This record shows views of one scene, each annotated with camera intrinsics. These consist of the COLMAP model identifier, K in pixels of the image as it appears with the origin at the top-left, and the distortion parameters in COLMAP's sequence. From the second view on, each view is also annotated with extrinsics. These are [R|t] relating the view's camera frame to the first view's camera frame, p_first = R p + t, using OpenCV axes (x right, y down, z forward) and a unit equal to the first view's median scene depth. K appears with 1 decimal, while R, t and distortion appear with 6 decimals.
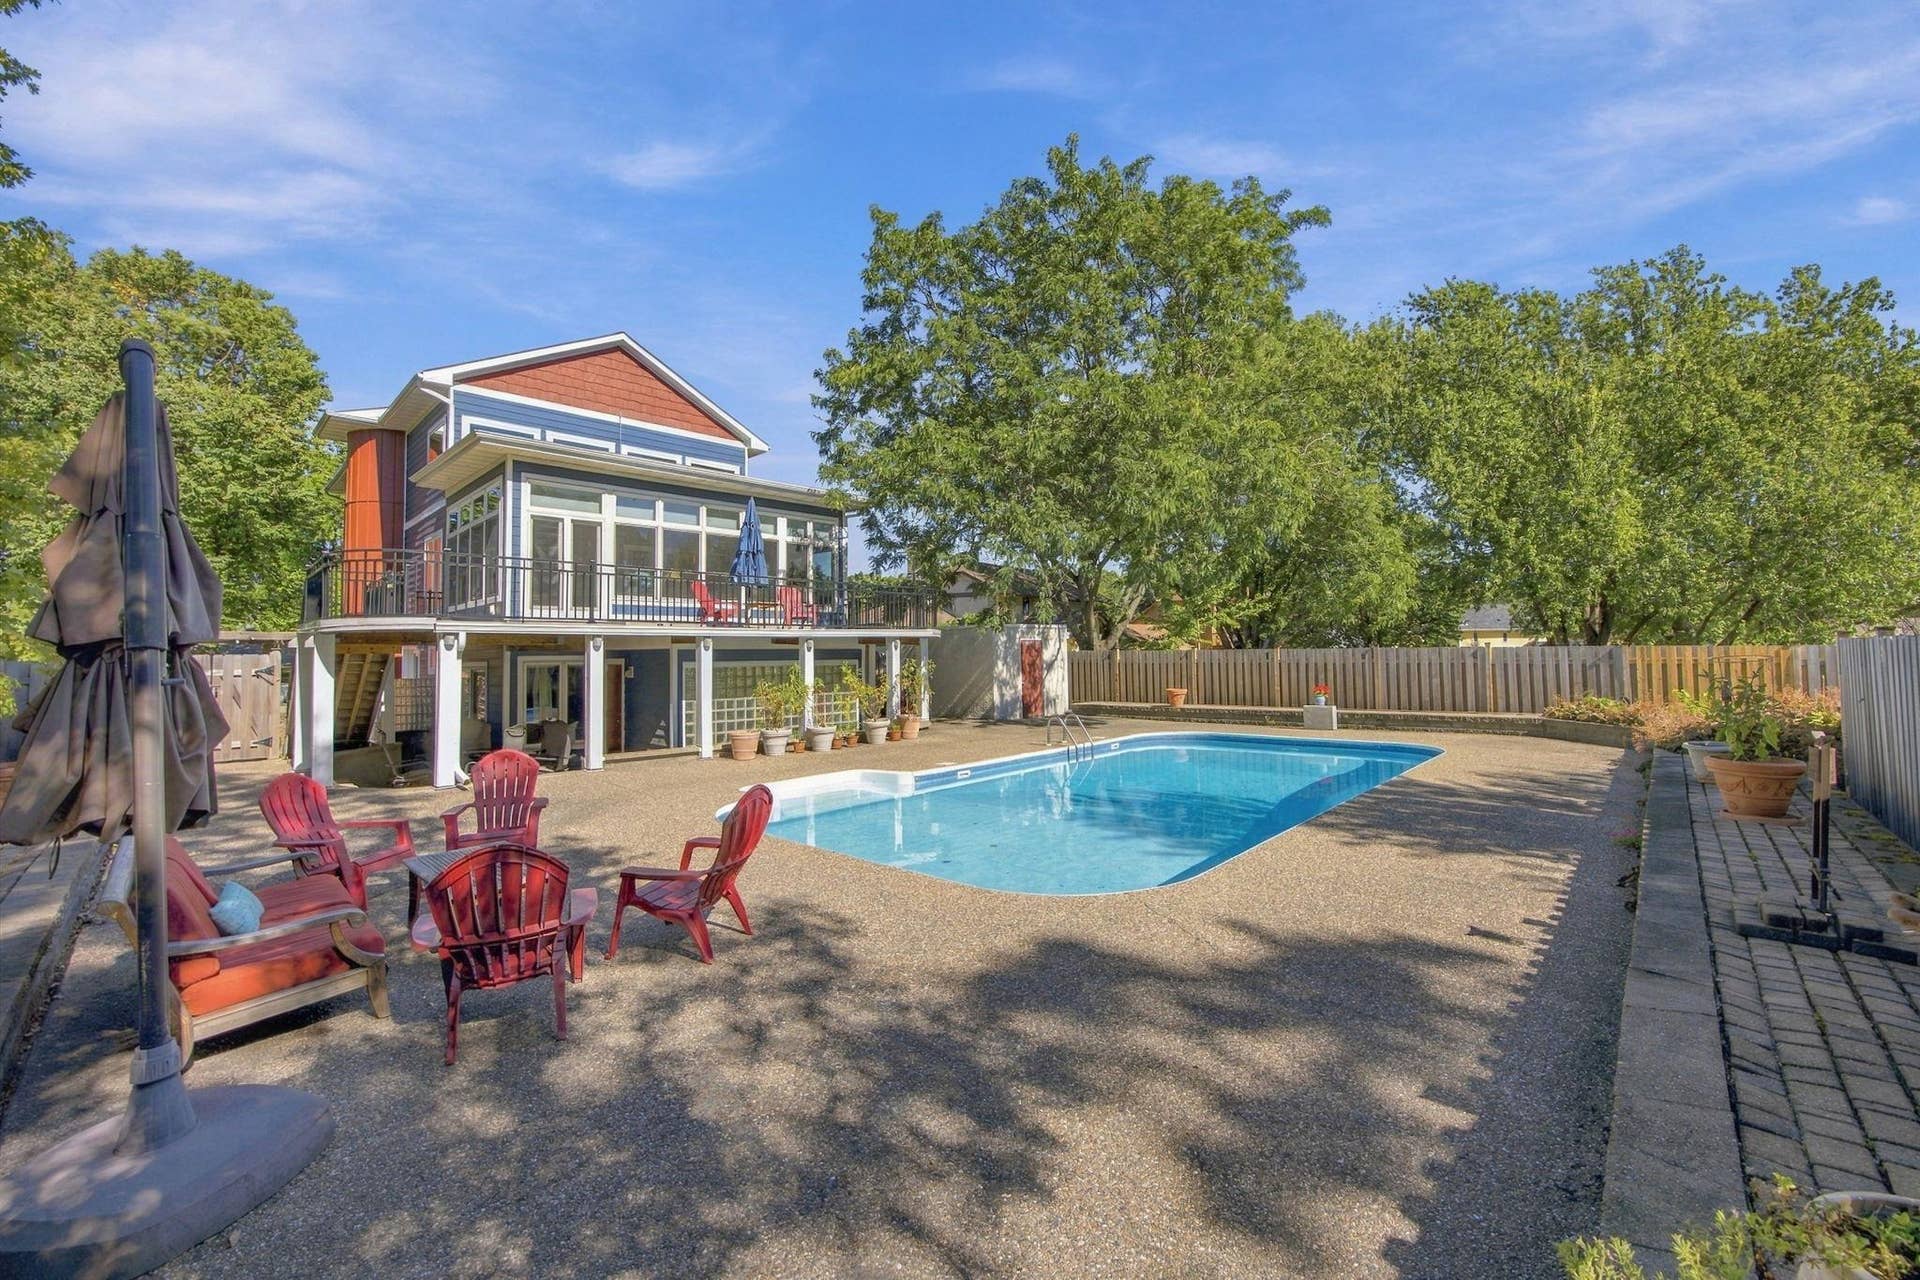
lens RADIAL K [[733.2, 0, 963.7], [0, 733.2, 632.4], [0, 0, 1]] dist [-0.003577, 0.000340]
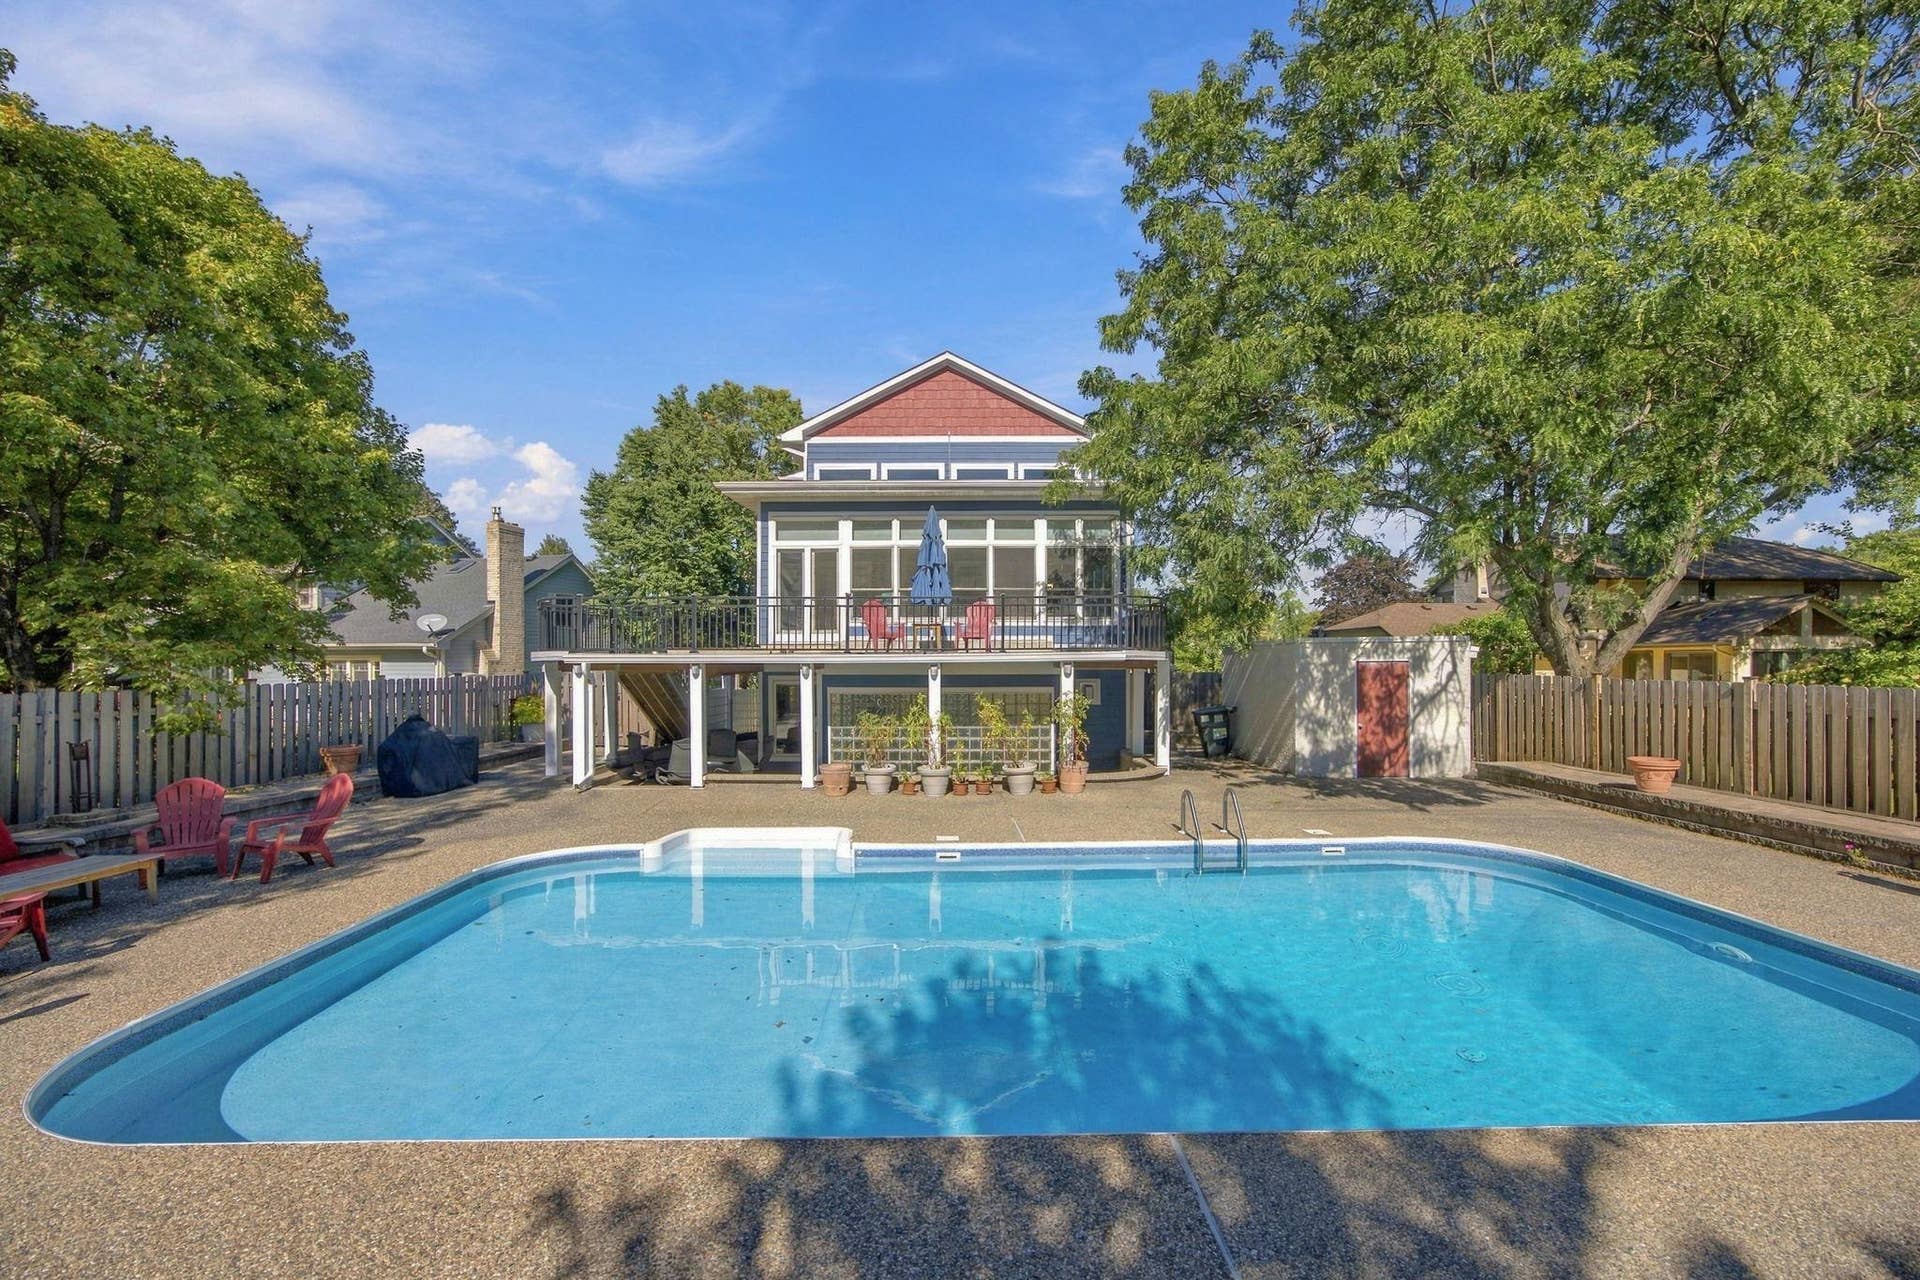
lens RADIAL K [[783.0, 0, 962.4], [0, 783.0, 672.2], [0, 0, 1]] dist [-0.001519, 0.000111]
pose [[0.716648, 0.011590, -0.697339, 0.344691], [0.015355, 0.999357, 0.032390, -0.007878], [0.697266, -0.033920, 0.716009, 0.275905]]
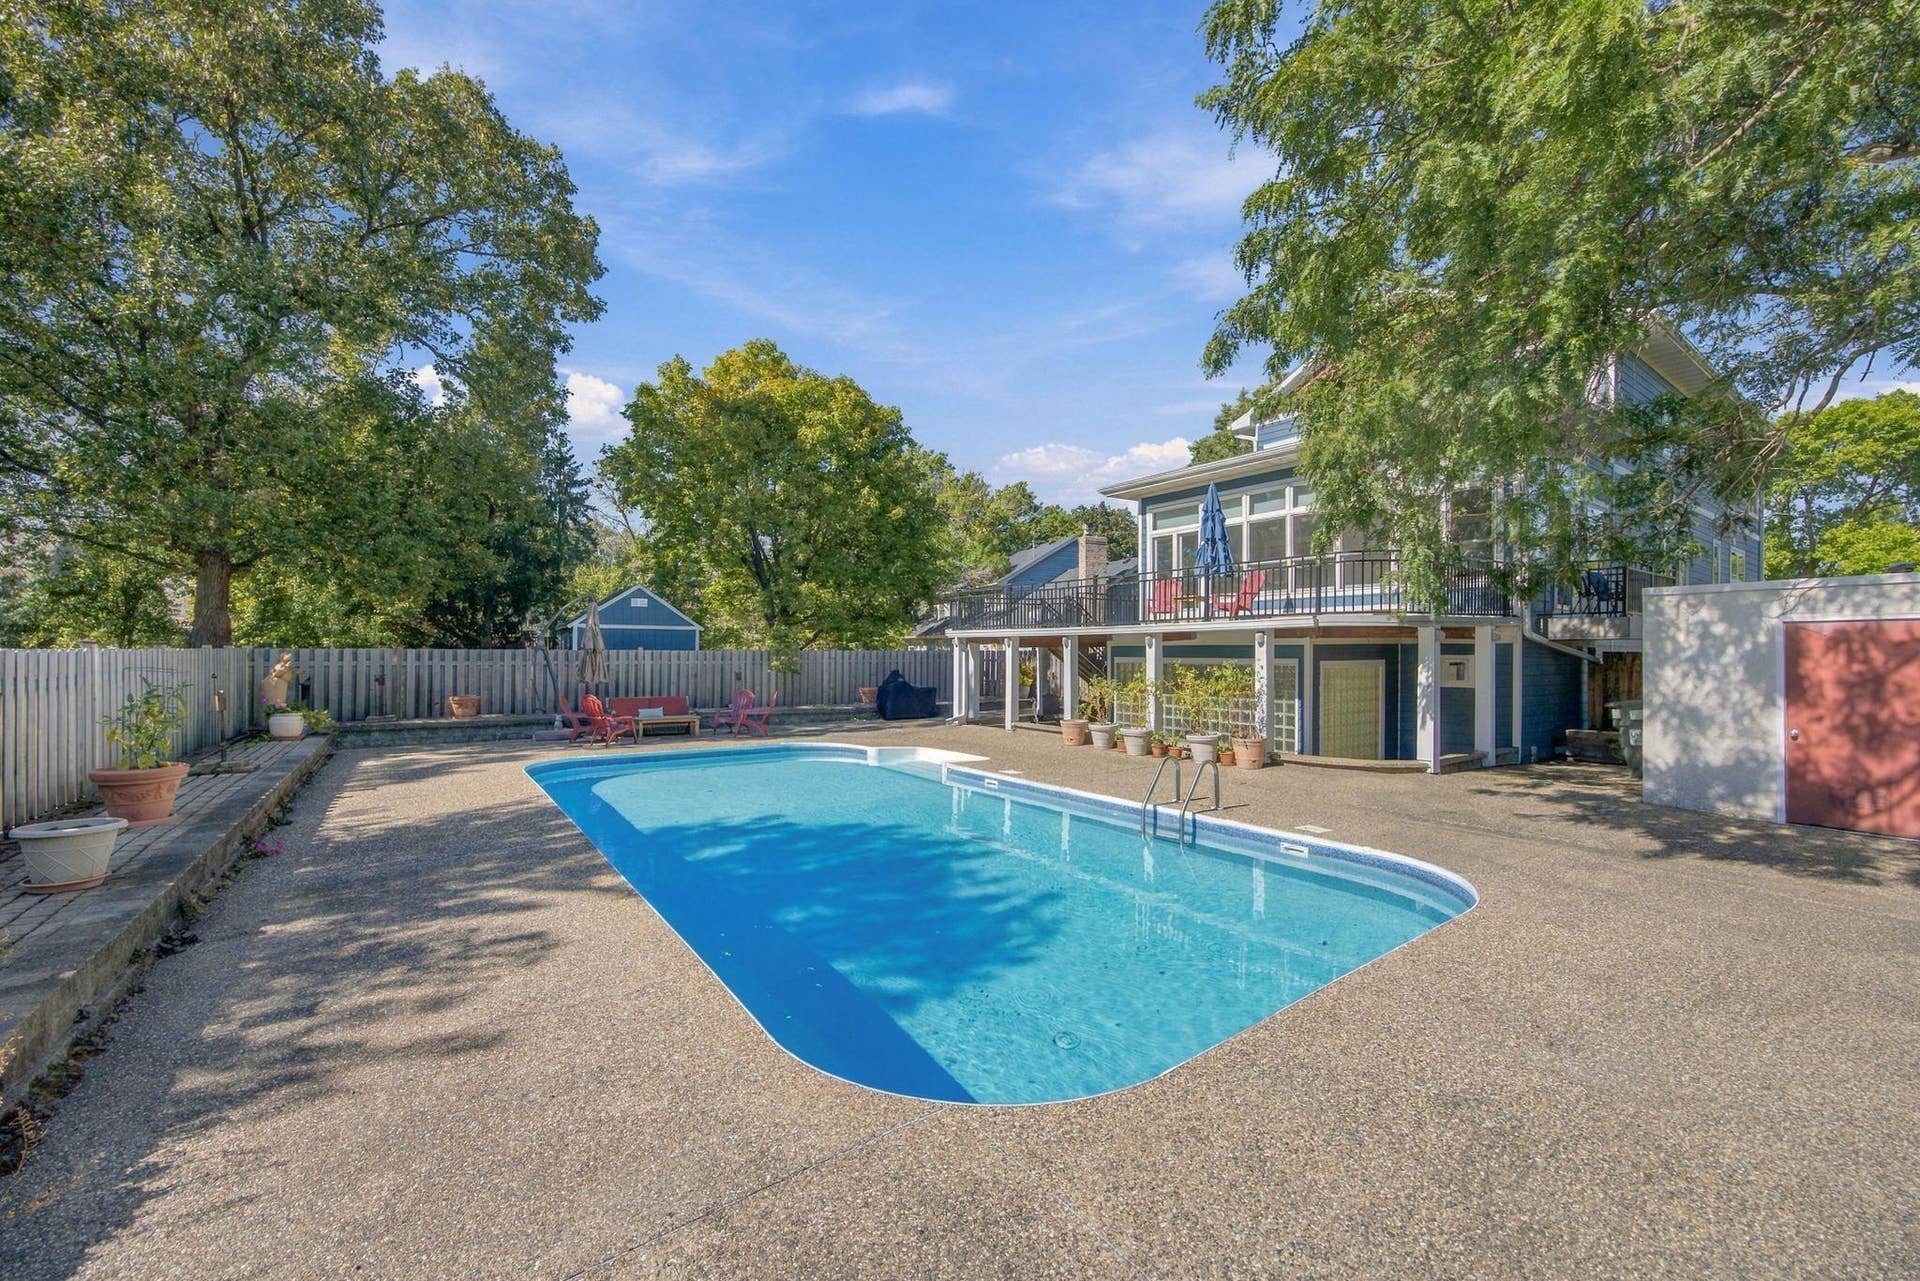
lens RADIAL K [[801.6, 0, 956.6], [0, 801.6, 646.5], [0, 0, 1]] dist [-0.002414, 0.000009]
pose [[-0.200952, 0.002387, -0.979598, 0.633032], [0.030655, 0.999523, -0.003853, 0.015499], [0.979121, -0.030804, -0.200929, 0.728807]]
